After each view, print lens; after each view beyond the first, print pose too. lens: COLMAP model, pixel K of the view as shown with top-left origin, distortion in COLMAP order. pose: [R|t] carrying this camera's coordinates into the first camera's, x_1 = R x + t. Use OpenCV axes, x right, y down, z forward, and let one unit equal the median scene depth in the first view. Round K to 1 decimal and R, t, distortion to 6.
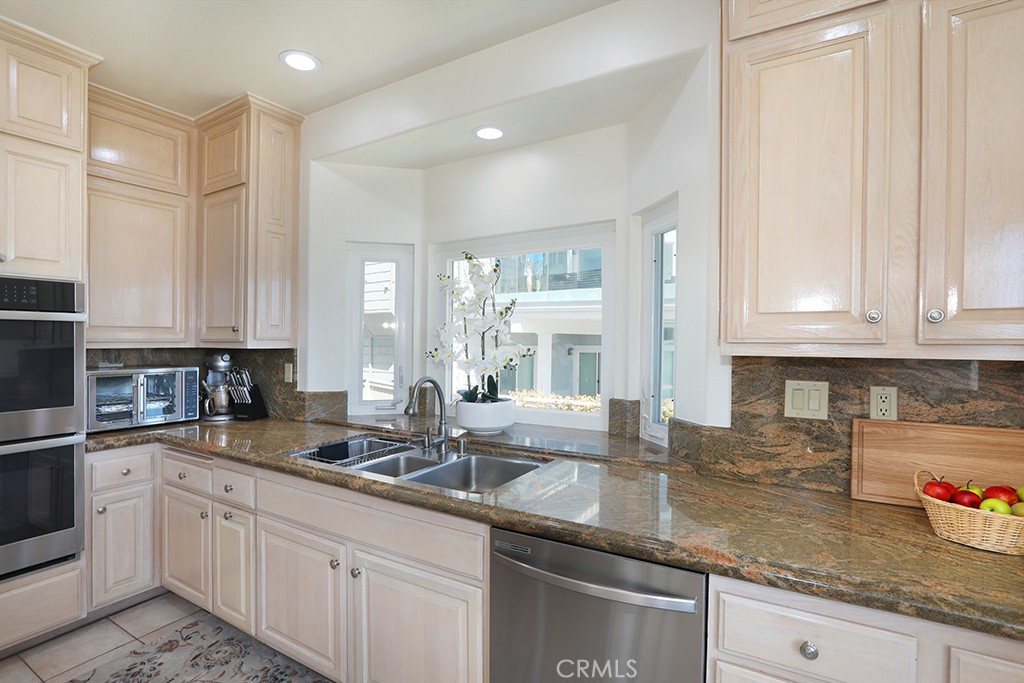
lens RADIAL K [[498.9, 0, 496.1], [0, 498.9, 343.0], [0, 0, 1]] dist [-0.016224, 0.000617]
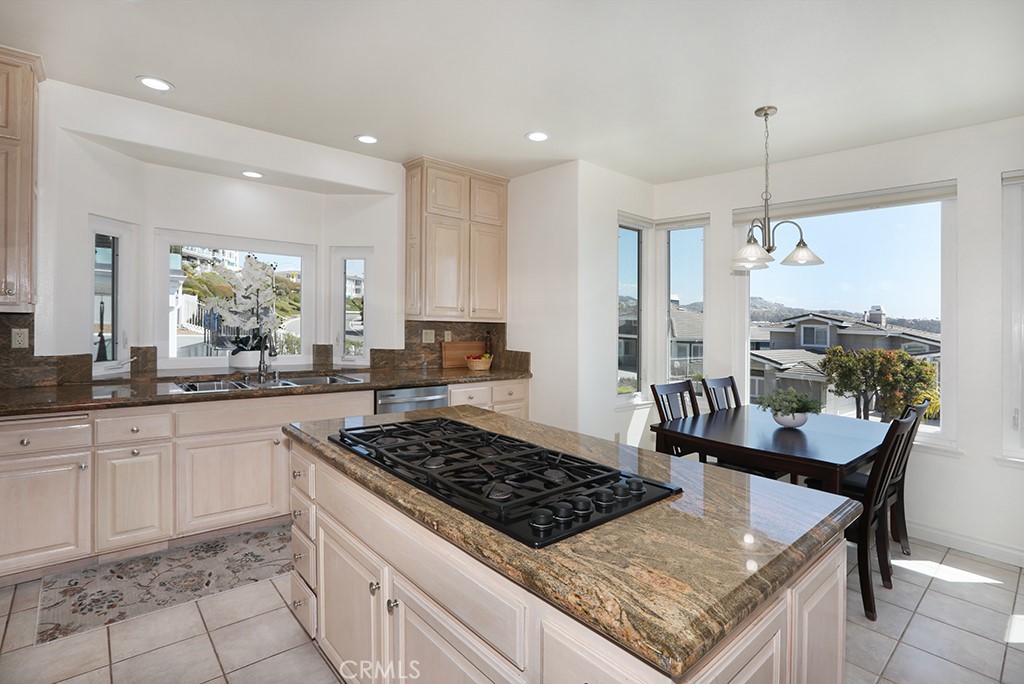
lens RADIAL K [[505.8, 0, 512.5], [0, 505.8, 319.3], [0, 0, 1]] dist [0.000086, 0.000917]
pose [[0.301042, 0.008454, 0.953573, -1.956180], [-0.023617, 0.999720, -0.001408, 0.010318], [-0.953318, -0.022097, 0.301158, -0.306579]]
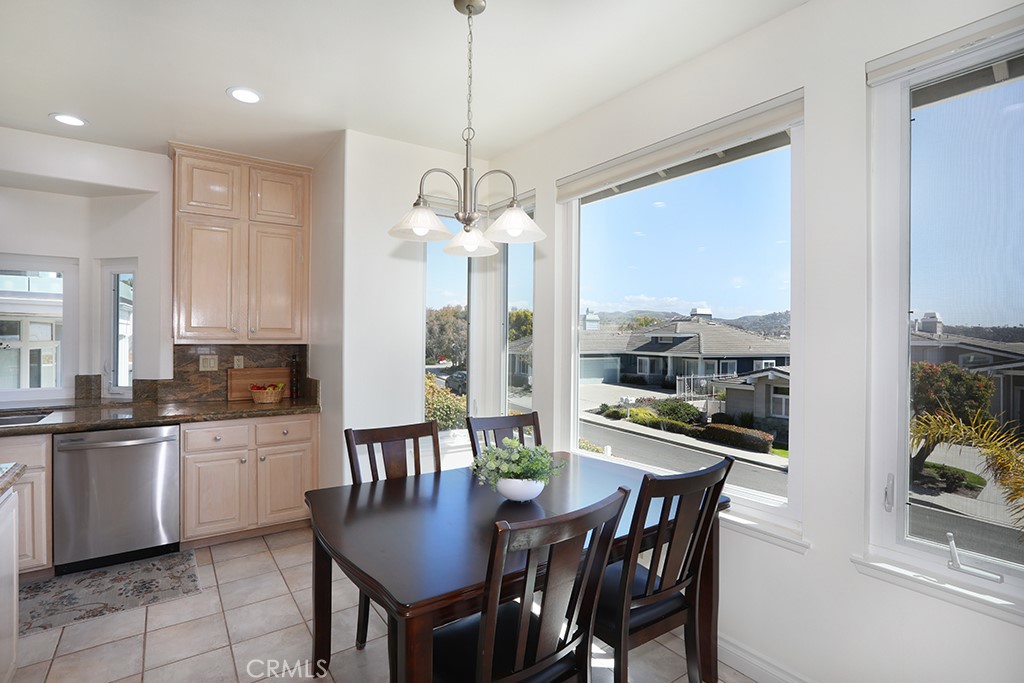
lens RADIAL K [[498.9, 0, 496.1], [0, 498.9, 343.0], [0, 0, 1]] dist [-0.016224, 0.000617]
pose [[0.420716, -0.007111, 0.907164, -0.911944], [0.003227, 0.999975, 0.006342, 0.011472], [-0.907187, 0.000259, 0.420729, -1.192068]]
